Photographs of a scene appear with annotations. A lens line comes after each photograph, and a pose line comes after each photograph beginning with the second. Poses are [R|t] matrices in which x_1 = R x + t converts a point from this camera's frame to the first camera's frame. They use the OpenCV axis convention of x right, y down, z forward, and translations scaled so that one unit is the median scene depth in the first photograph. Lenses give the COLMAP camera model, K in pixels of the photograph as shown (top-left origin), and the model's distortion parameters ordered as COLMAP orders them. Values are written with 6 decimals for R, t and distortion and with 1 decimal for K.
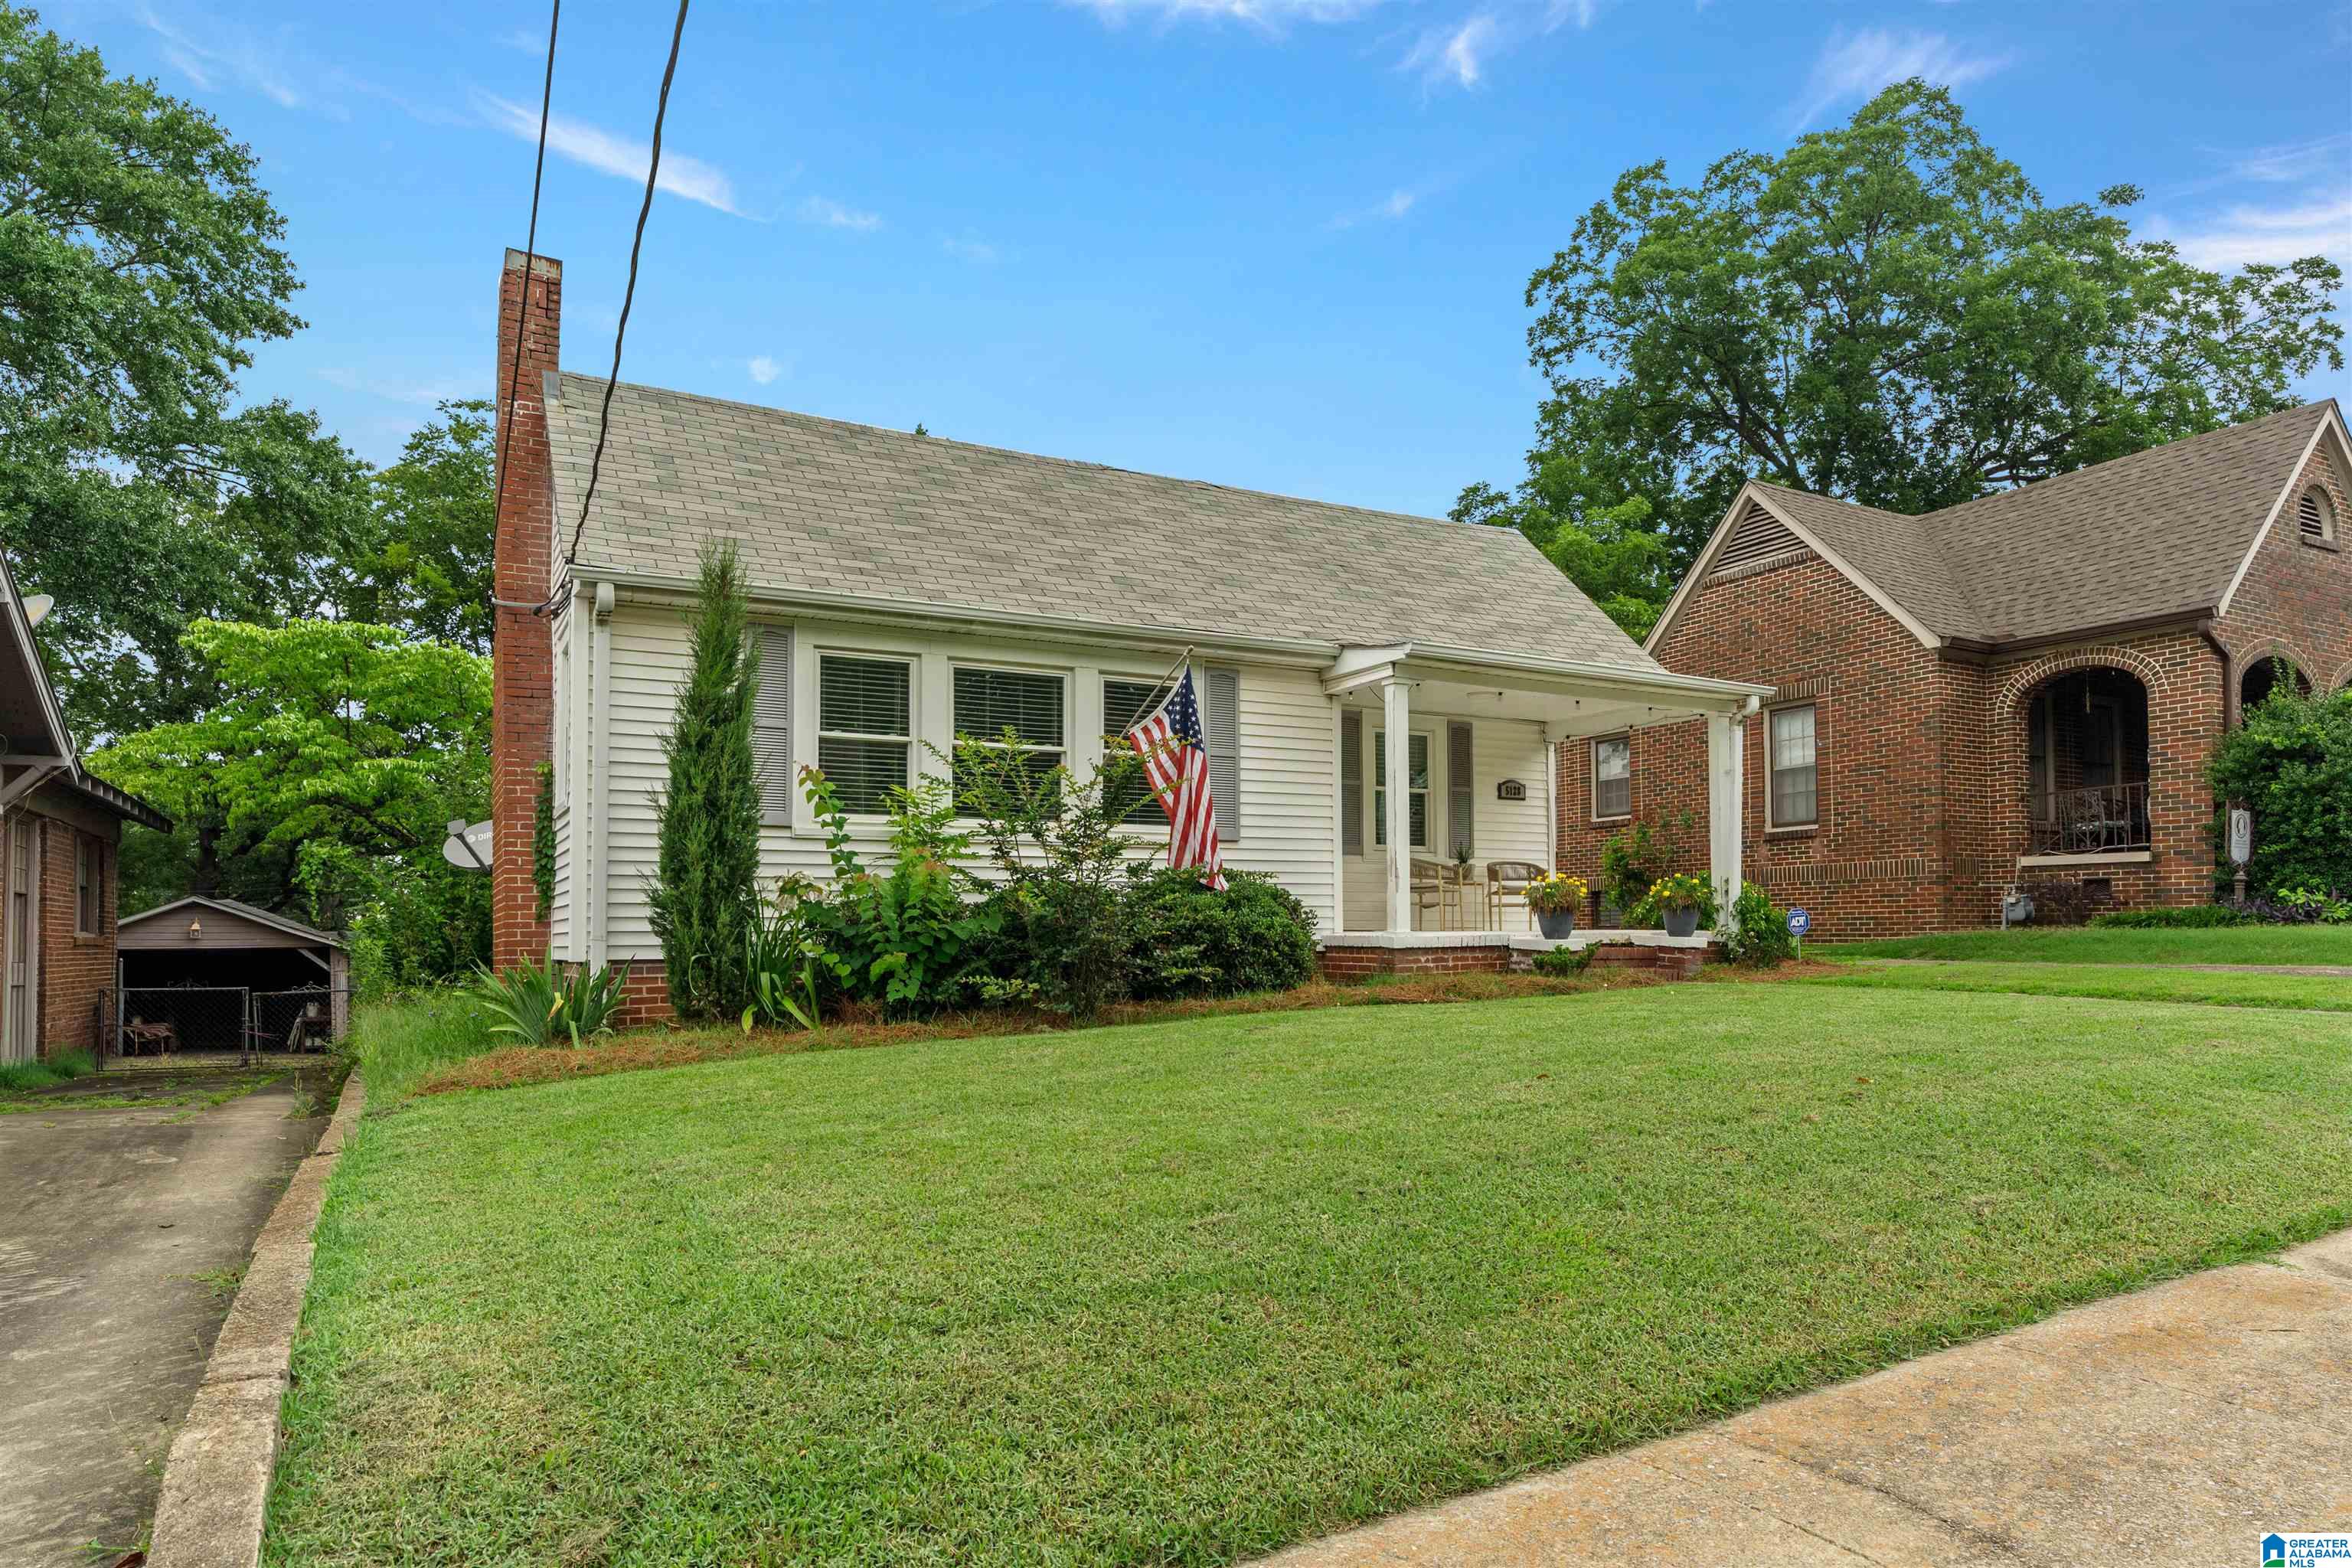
lens RADIAL K [[1389.9, 0, 1179.9], [0, 1389.9, 897.4], [0, 0, 1]] dist [0.002807, 0.000880]
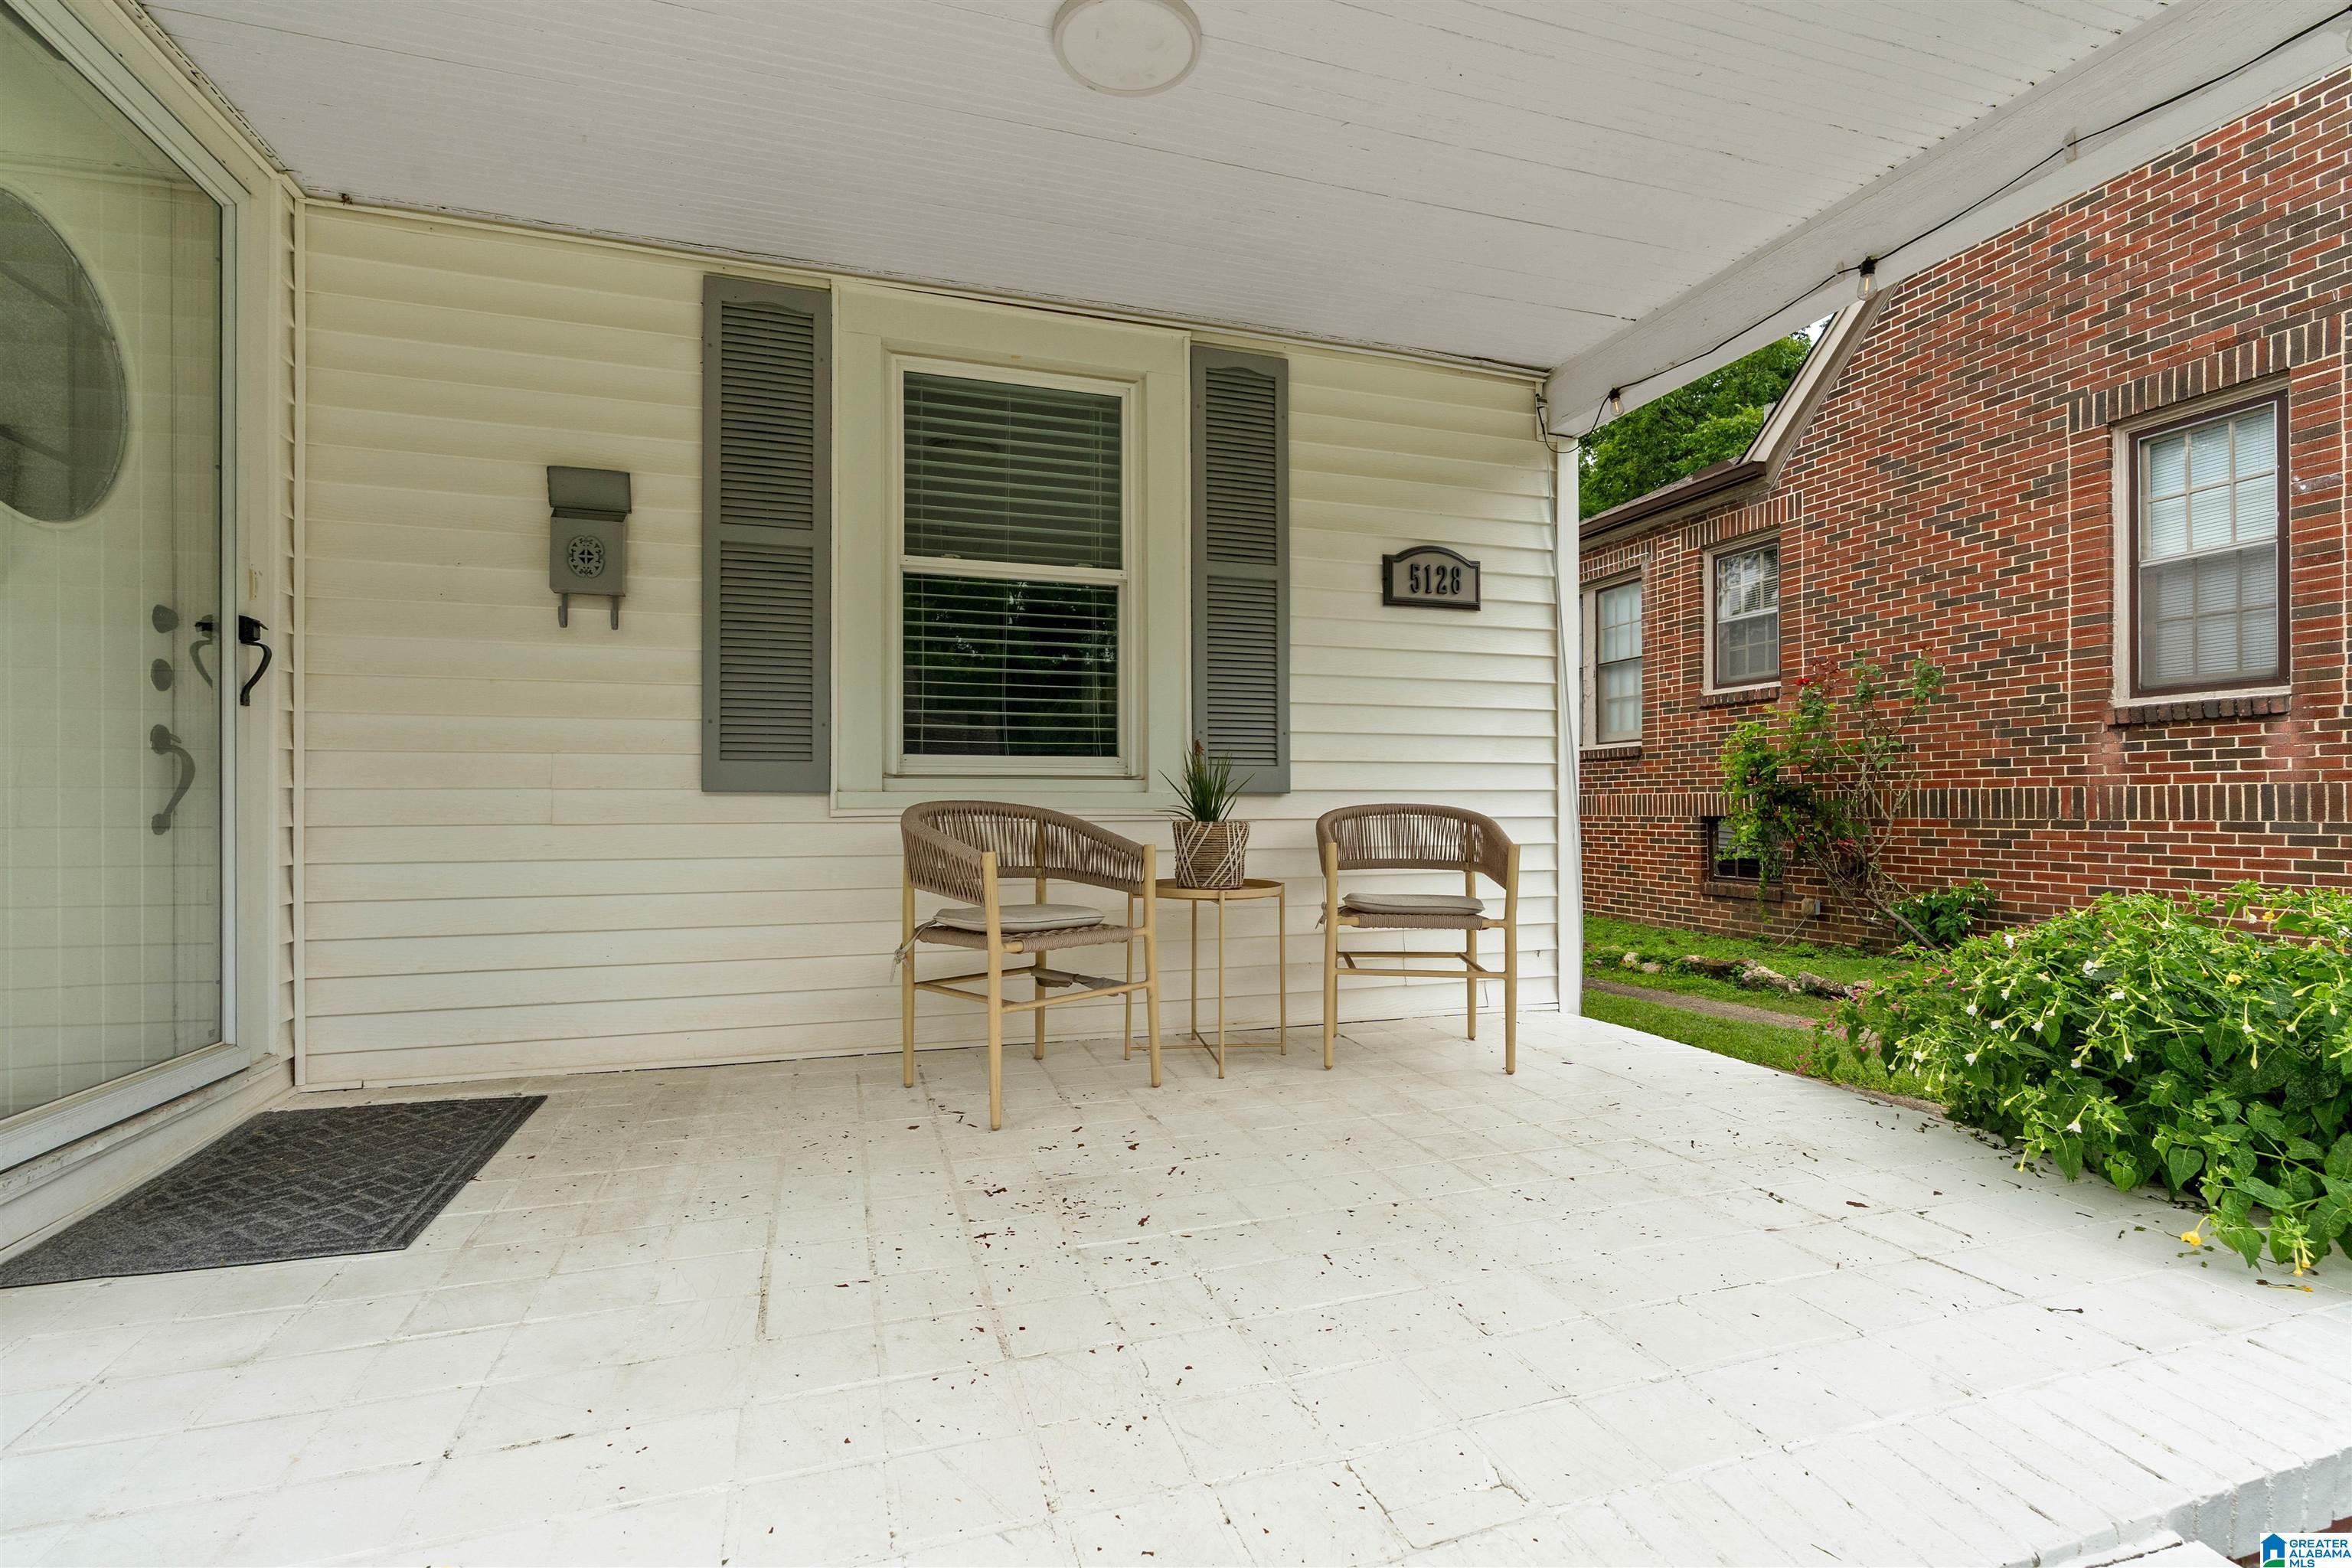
lens RADIAL K [[1065.2, 0, 1168.7], [0, 1065.2, 804.7], [0, 0, 1]] dist [-0.002985, 0.000715]
pose [[0.983806, 0.001482, -0.179229, 0.222003], [0.003772, 0.999573, 0.028972, -0.031991], [0.179195, -0.029179, 0.983381, 0.741512]]
